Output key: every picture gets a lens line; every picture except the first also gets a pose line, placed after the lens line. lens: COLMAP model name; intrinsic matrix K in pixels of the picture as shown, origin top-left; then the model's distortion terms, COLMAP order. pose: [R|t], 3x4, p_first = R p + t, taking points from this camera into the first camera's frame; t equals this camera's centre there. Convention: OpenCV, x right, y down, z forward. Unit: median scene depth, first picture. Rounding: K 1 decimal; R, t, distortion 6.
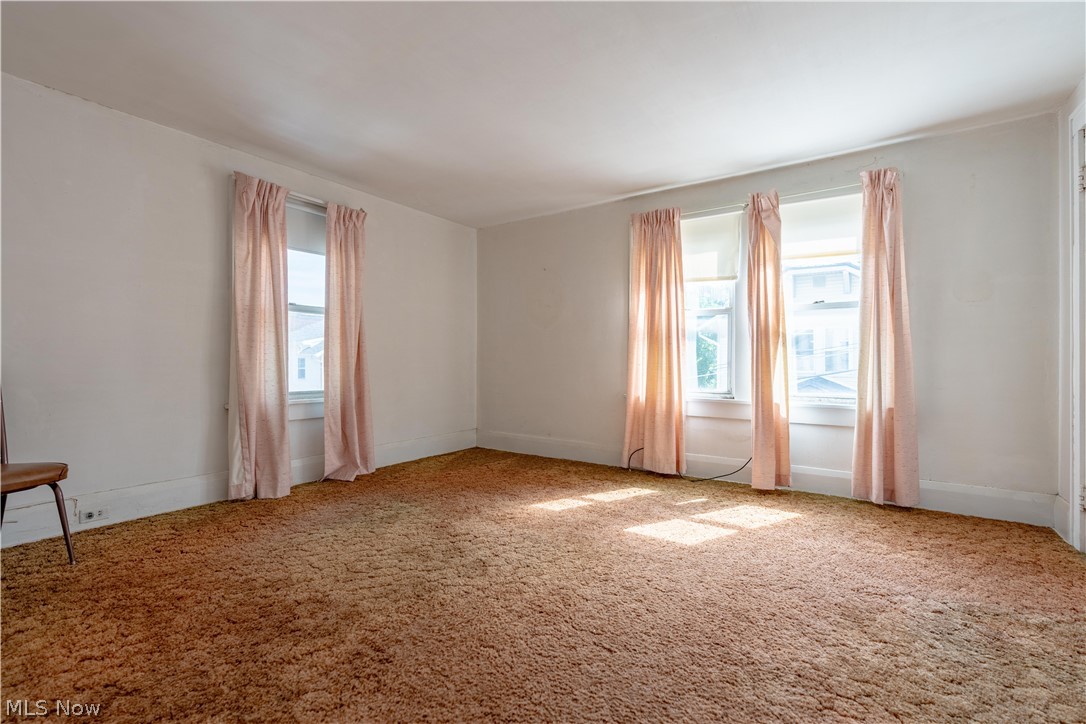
lens RADIAL K [[485.5, 0, 543.0], [0, 485.5, 362.6], [0, 0, 1]] dist [-0.008305, 0.003937]
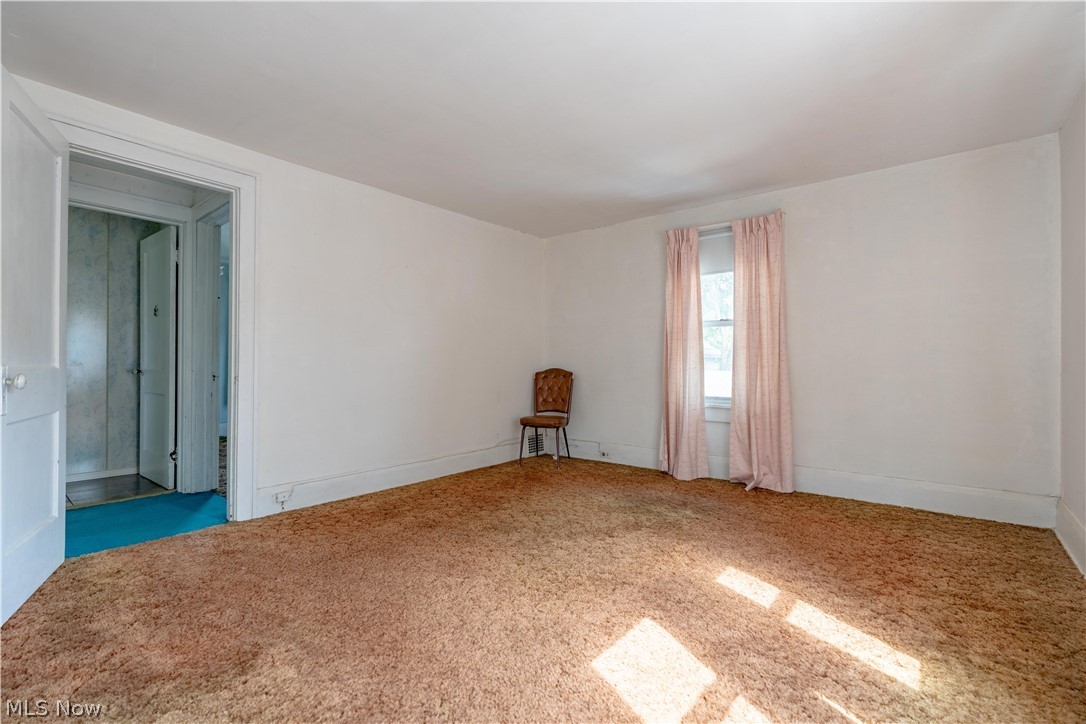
lens RADIAL K [[485.5, 0, 543.5], [0, 485.5, 360.3], [0, 0, 1]] dist [-0.008305, 0.003937]
pose [[-0.084456, -0.009530, -0.996382, 0.679084], [-0.007860, 0.999930, -0.008898, -0.012757], [0.996396, 0.007080, -0.084524, 0.707274]]
